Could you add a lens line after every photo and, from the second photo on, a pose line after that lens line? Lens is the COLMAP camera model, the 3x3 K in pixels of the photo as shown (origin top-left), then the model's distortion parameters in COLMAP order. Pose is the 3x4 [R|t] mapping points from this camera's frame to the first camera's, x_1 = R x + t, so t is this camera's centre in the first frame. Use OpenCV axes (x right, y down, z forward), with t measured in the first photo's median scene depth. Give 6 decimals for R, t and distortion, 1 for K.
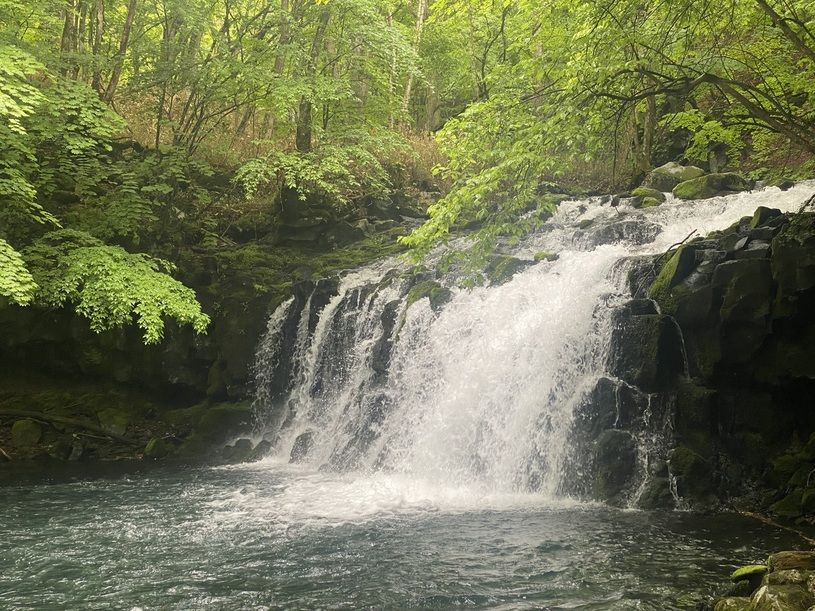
lens RADIAL K [[1210.5, 0, 407.5], [0, 1210.5, 305.5], [0, 0, 1]] dist [0.192694, 0.056354]
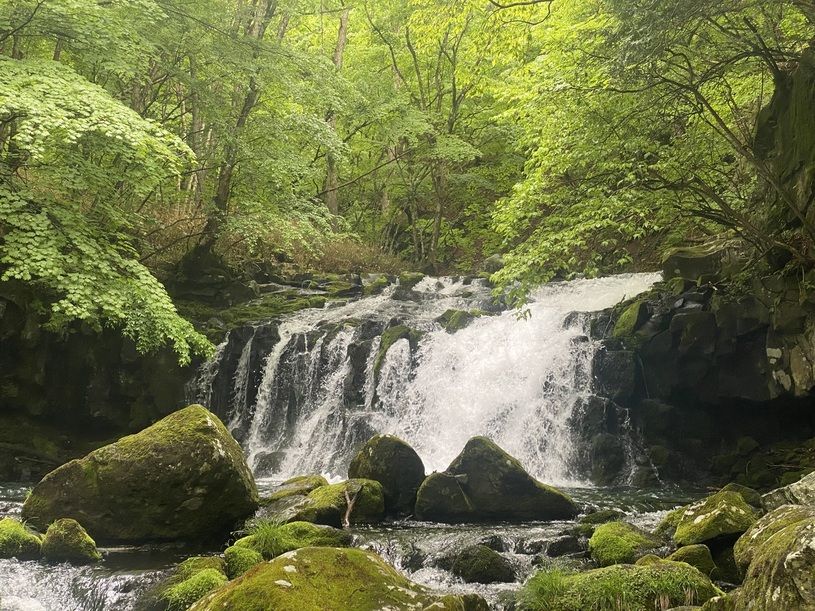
lens RADIAL K [[1210.5, 0, 407.5], [0, 1210.5, 305.5], [0, 0, 1]] dist [0.192694, 0.056354]
pose [[0.953337, 0.063904, 0.295067, -0.323672], [-0.038852, 0.995183, -0.090002, 0.066758], [-0.299397, 0.074339, 0.951228, -0.160646]]
